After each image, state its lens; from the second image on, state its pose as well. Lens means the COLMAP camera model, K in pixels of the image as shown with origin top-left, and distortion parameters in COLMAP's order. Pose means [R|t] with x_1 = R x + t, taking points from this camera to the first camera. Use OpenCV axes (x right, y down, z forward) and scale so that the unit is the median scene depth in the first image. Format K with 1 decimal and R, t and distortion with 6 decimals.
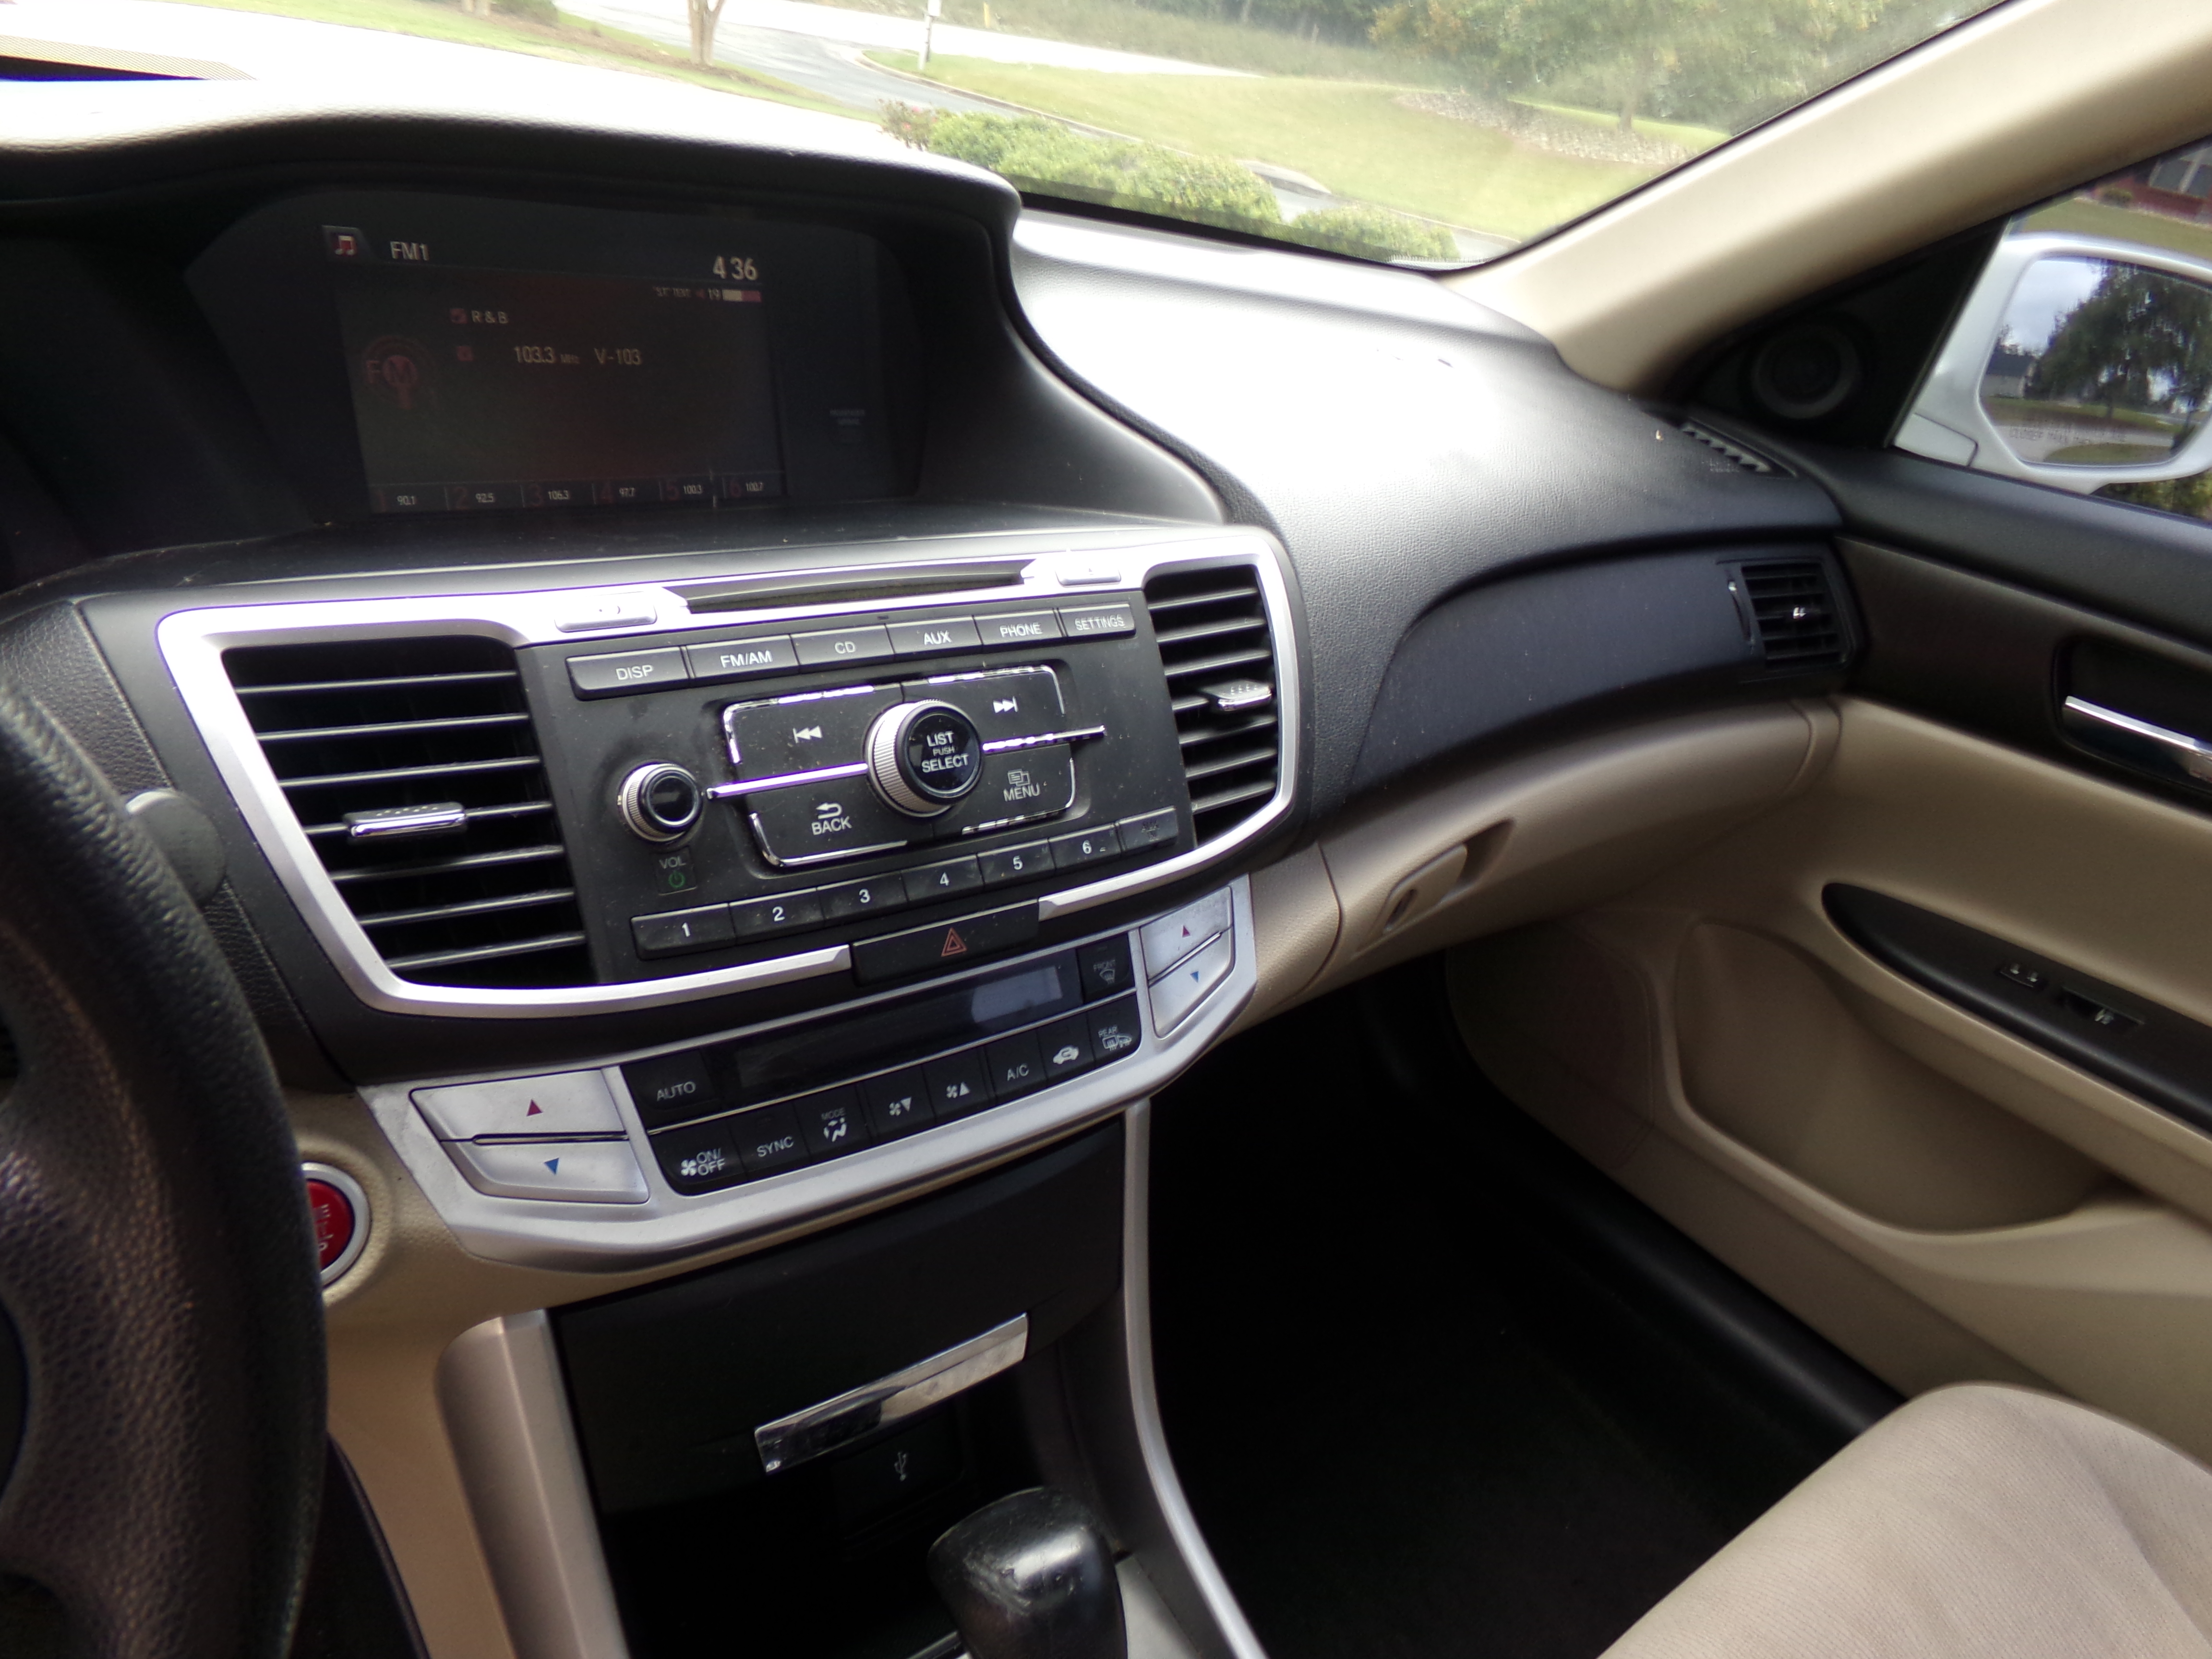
lens RADIAL K [[1521.9, 0, 1108.5], [0, 1521.9, 856.1], [0, 0, 1]] dist [-0.106661, 0.212858]
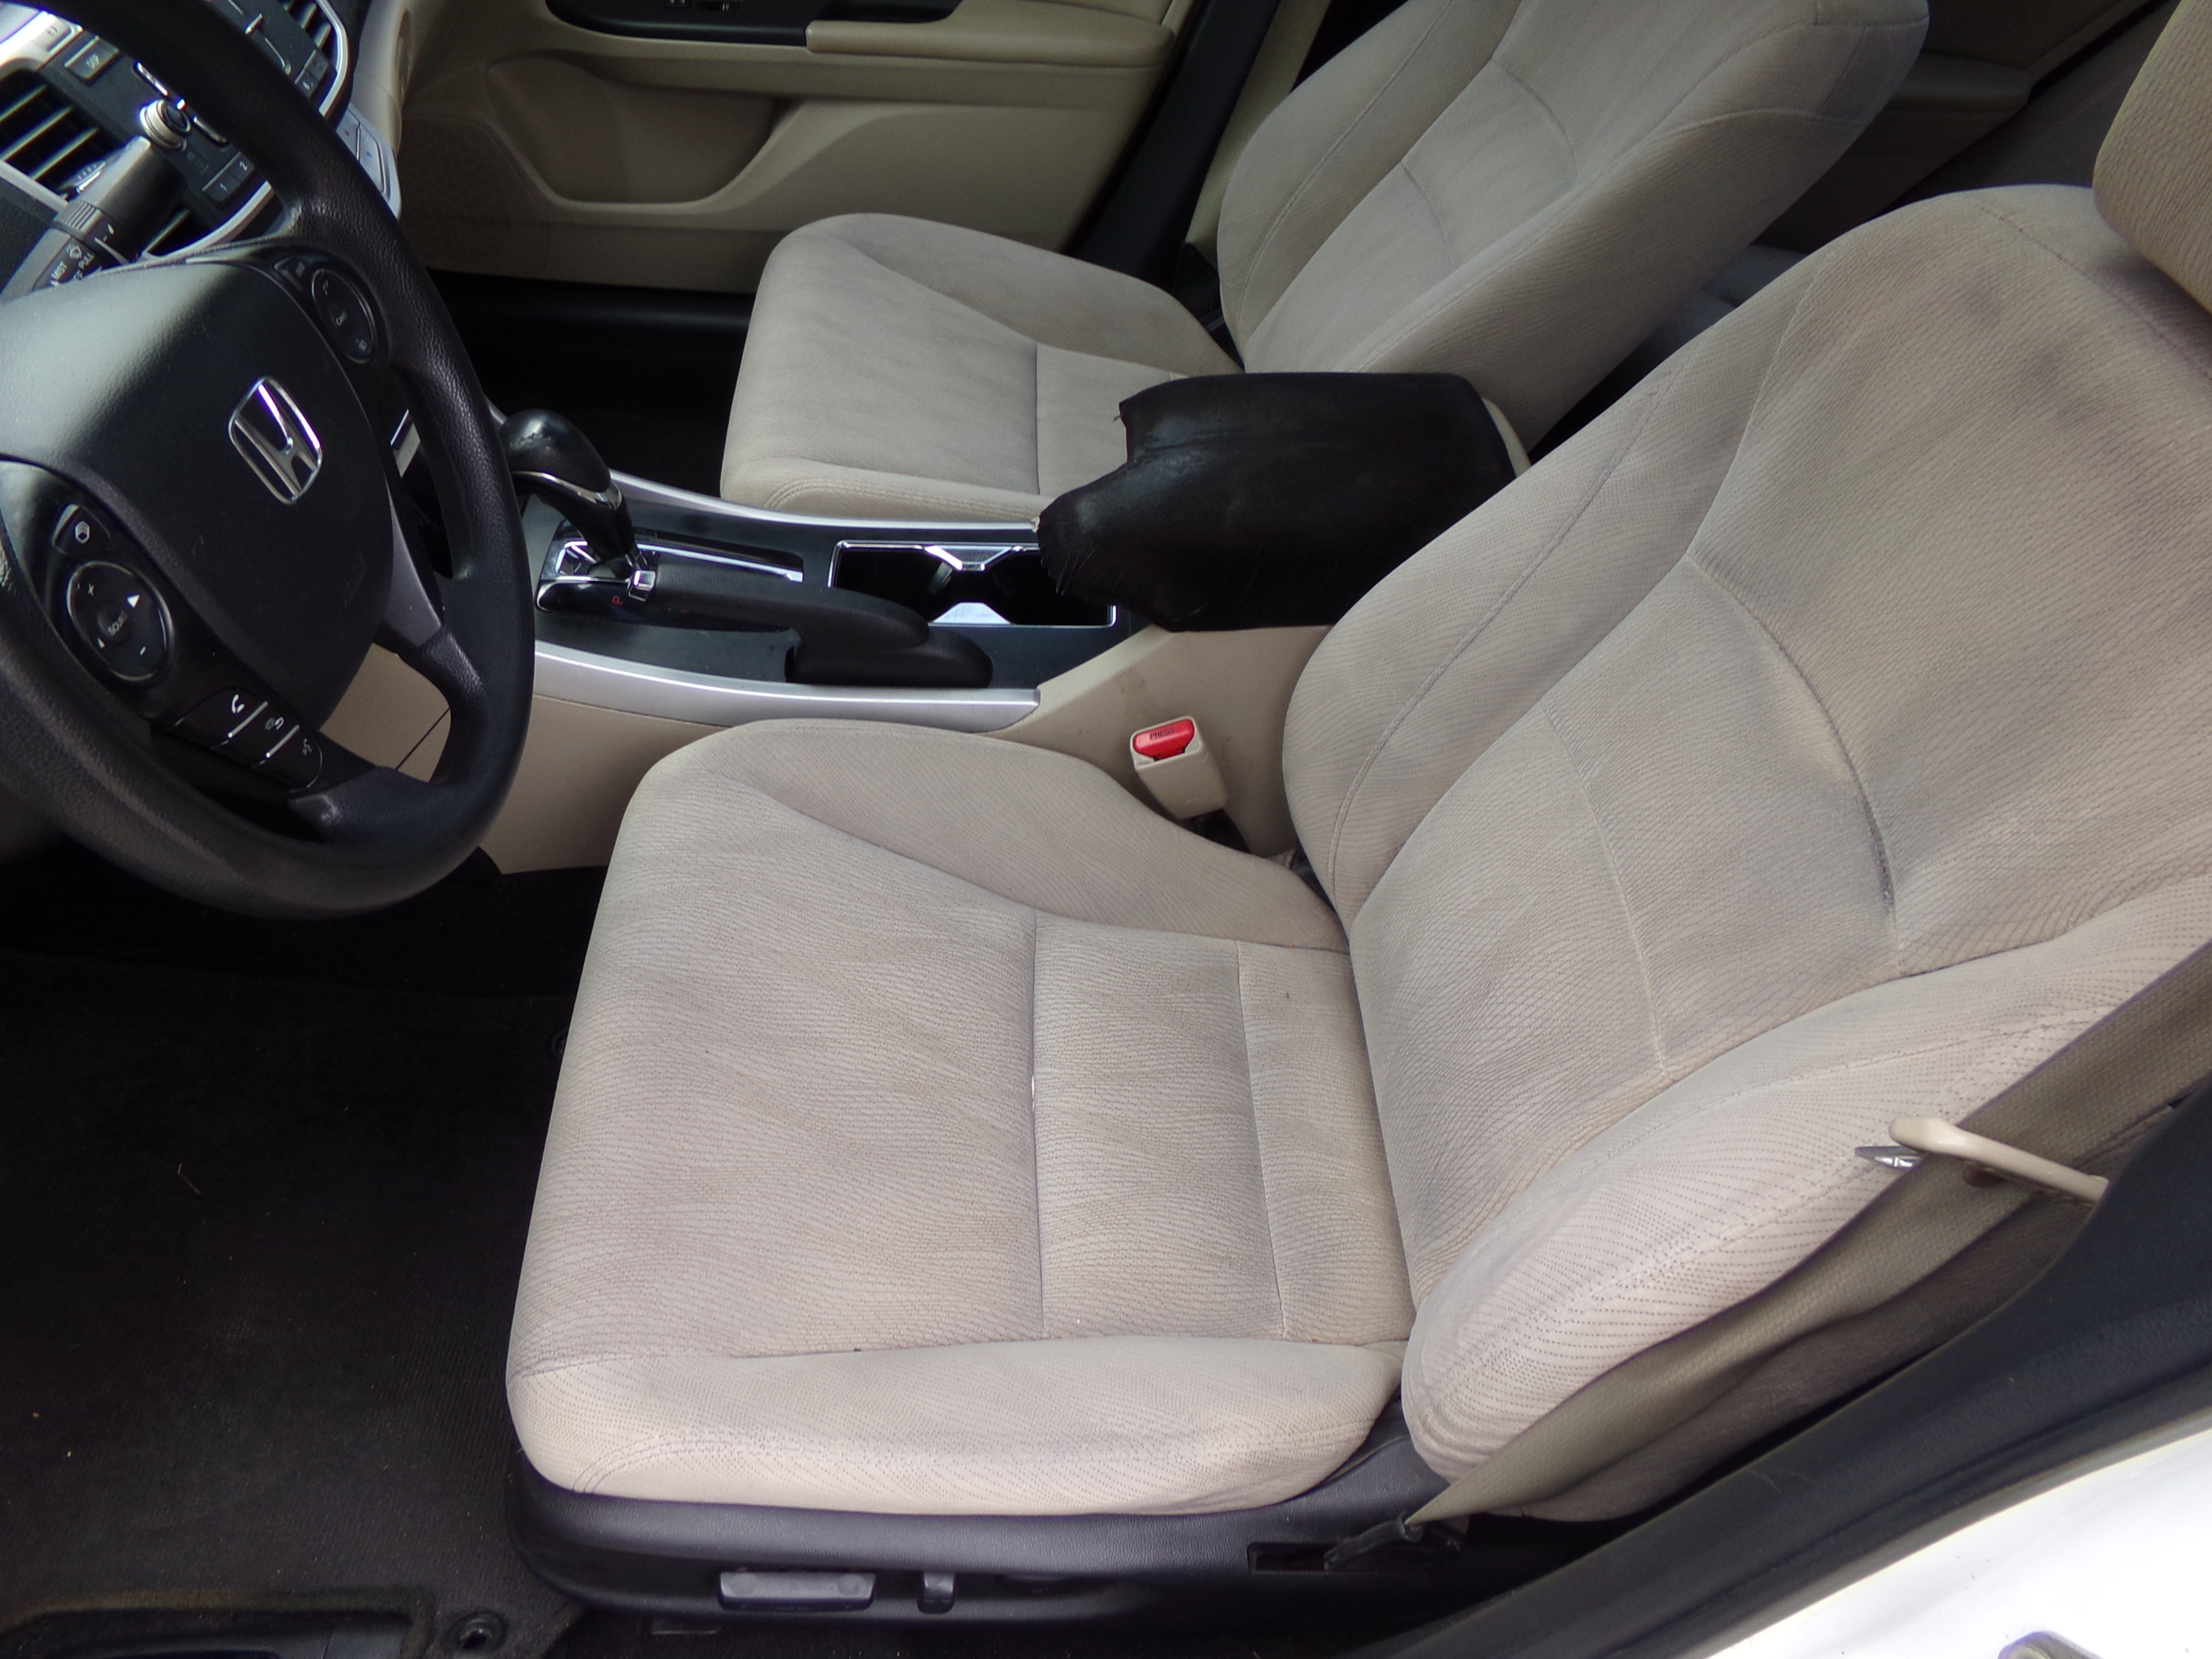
lens RADIAL K [[1510.0, 0, 1067.5], [0, 1510.0, 837.1], [0, 0, 1]] dist [-0.029048, 0.037446]
pose [[0.582901, -0.668041, 0.462544, -0.893074], [0.399877, 0.731397, 0.552410, 0.020944], [-0.707336, -0.137040, 0.693467, -0.965755]]
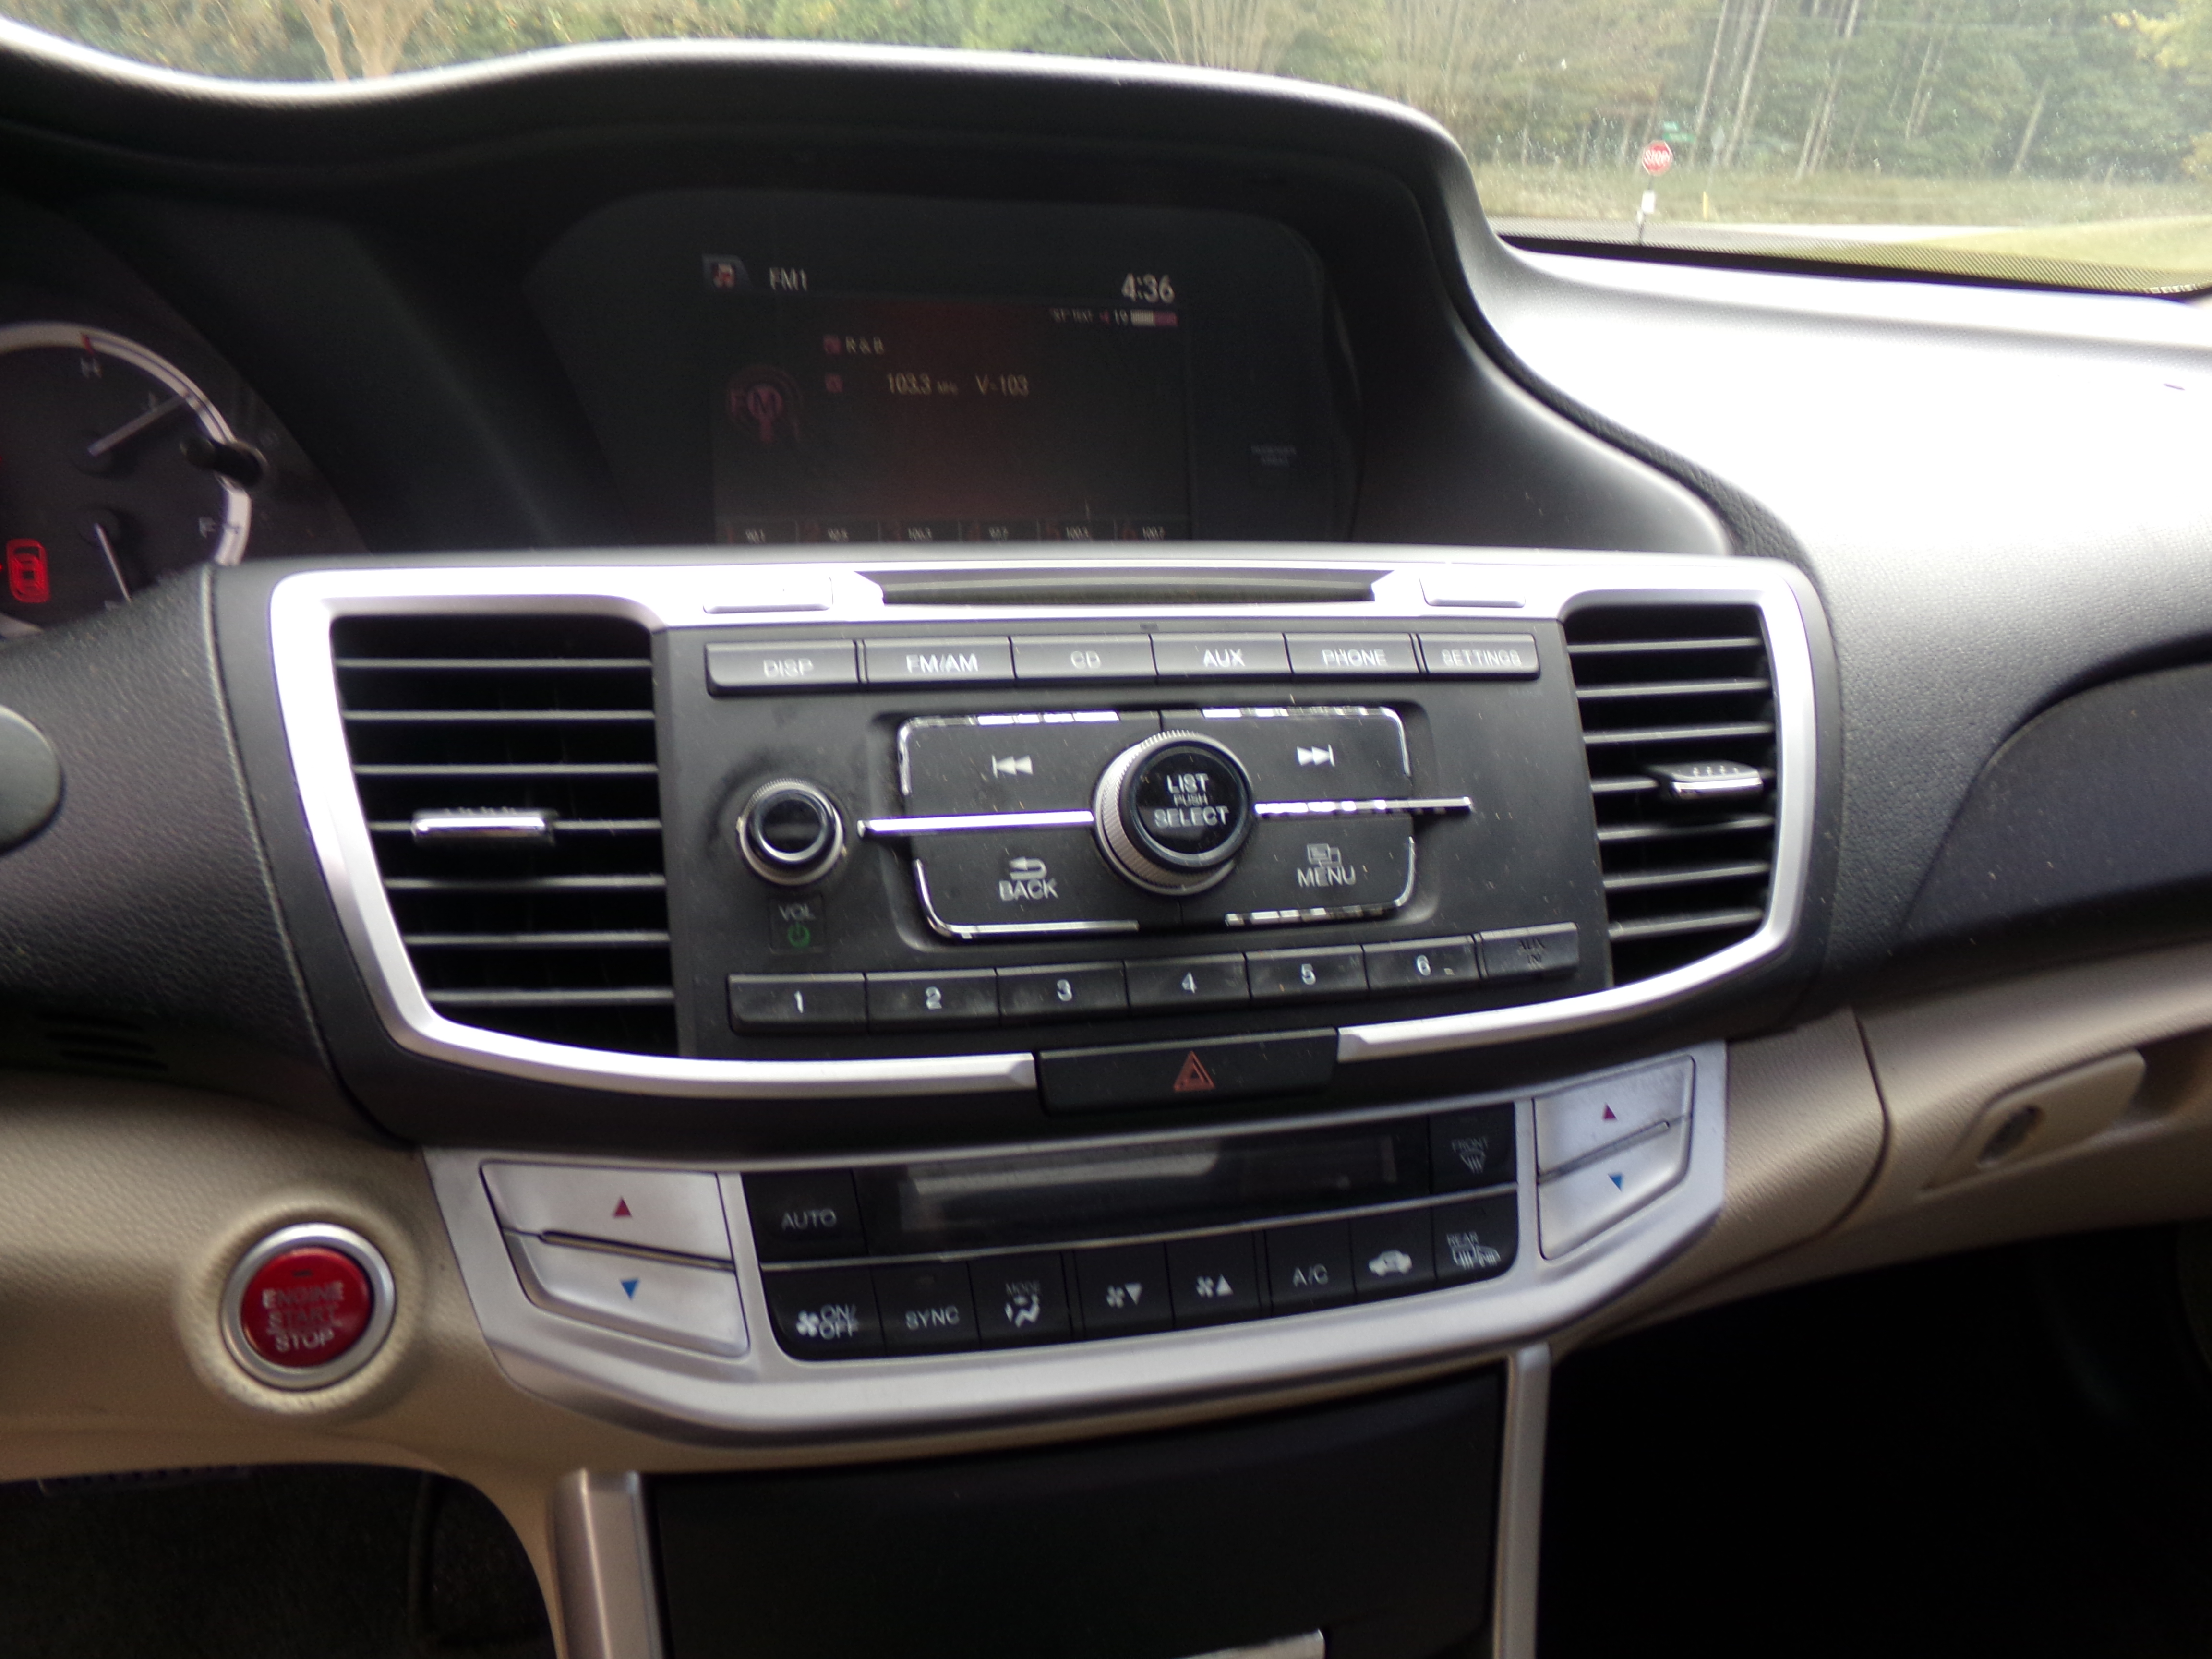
lens RADIAL K [[1521.9, 0, 1108.5], [0, 1521.9, 856.1], [0, 0, 1]] dist [-0.106661, 0.212858]
pose [[0.905018, 0.055759, -0.421702, 0.145338], [-0.107054, 0.989319, -0.098936, 0.029014], [0.411681, 0.134684, 0.901321, 0.307450]]
